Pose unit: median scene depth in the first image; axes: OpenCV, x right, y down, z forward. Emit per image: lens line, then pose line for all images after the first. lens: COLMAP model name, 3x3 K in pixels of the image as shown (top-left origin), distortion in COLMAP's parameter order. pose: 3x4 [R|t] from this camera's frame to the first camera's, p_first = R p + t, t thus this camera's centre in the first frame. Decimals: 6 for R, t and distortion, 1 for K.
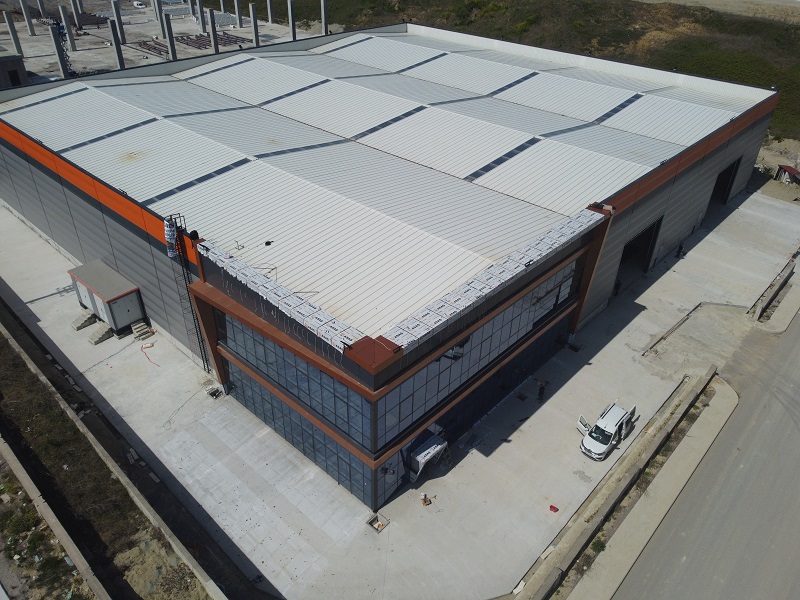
lens RADIAL K [[607.3, 0, 400.0], [0, 607.3, 300.0], [0, 0, 1]] dist [0.001929, -0.006824]
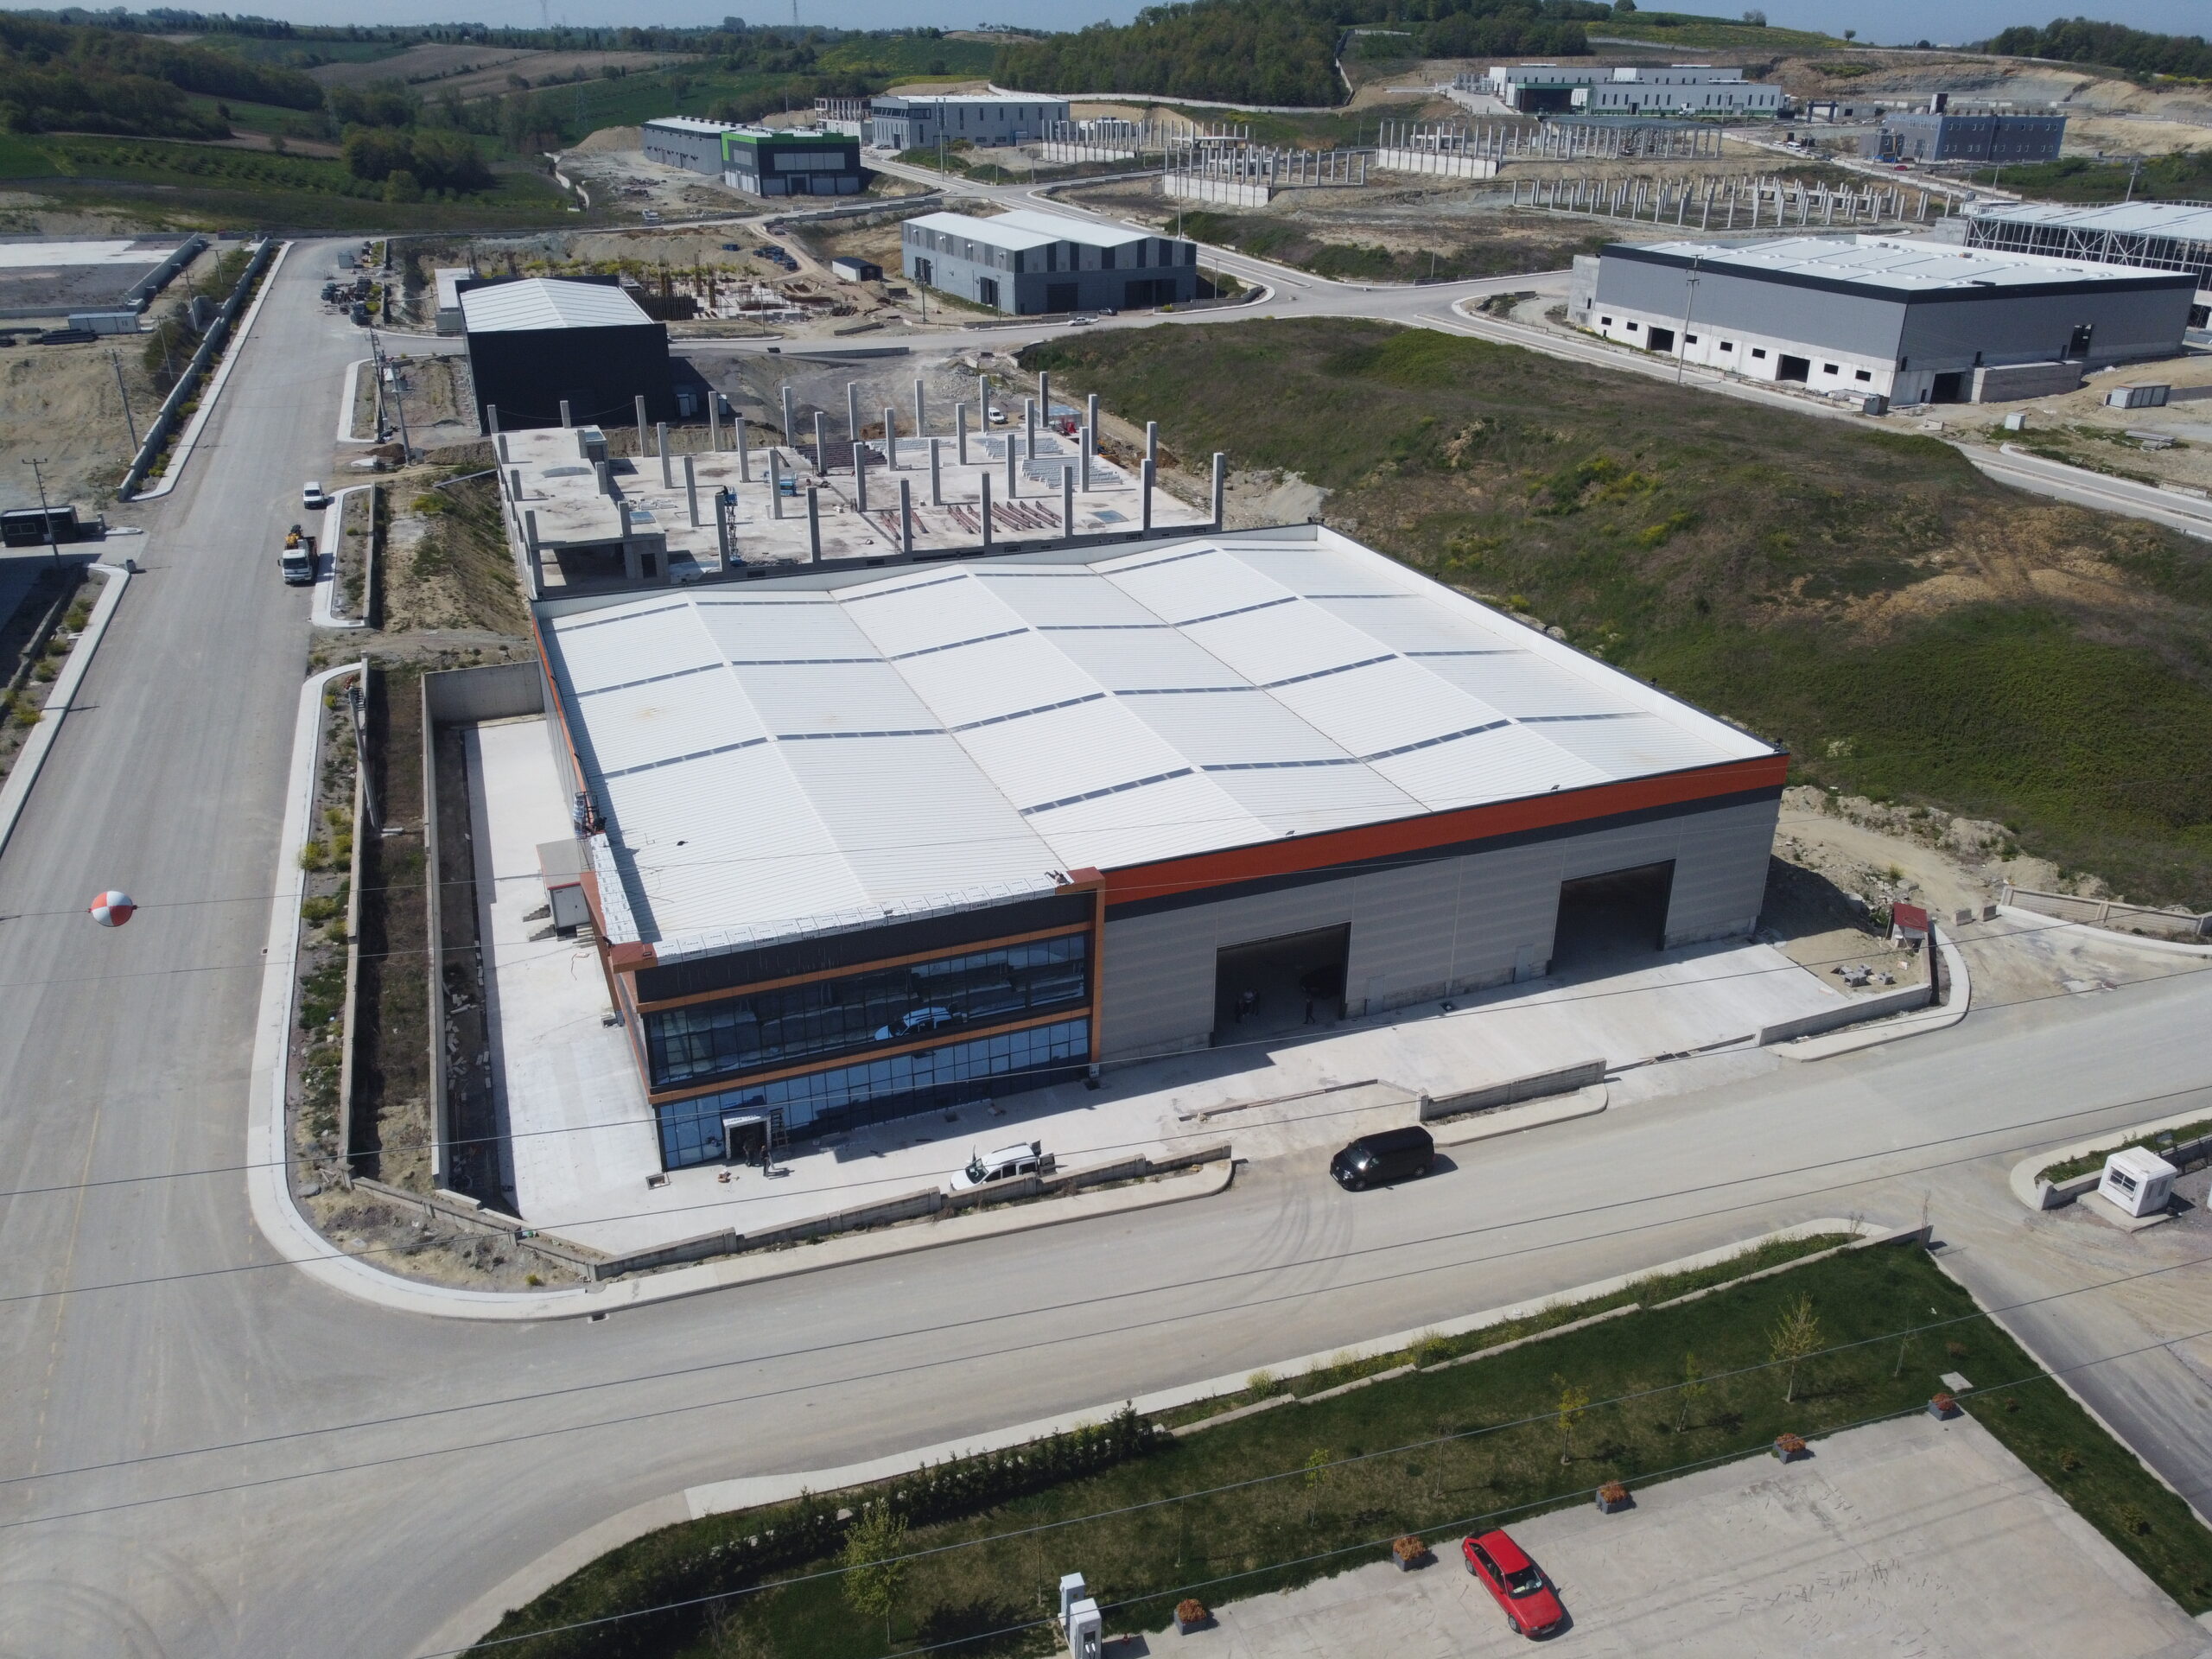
lens RADIAL K [[1679.1, 0, 1106.0], [0, 1679.1, 829.5], [0, 0, 1]] dist [0.001929, -0.006824]
pose [[0.903426, 0.162814, -0.396628, 1.029636], [-0.225513, 0.967235, -0.116621, 0.020680], [0.364645, 0.194803, 0.910542, -0.741815]]
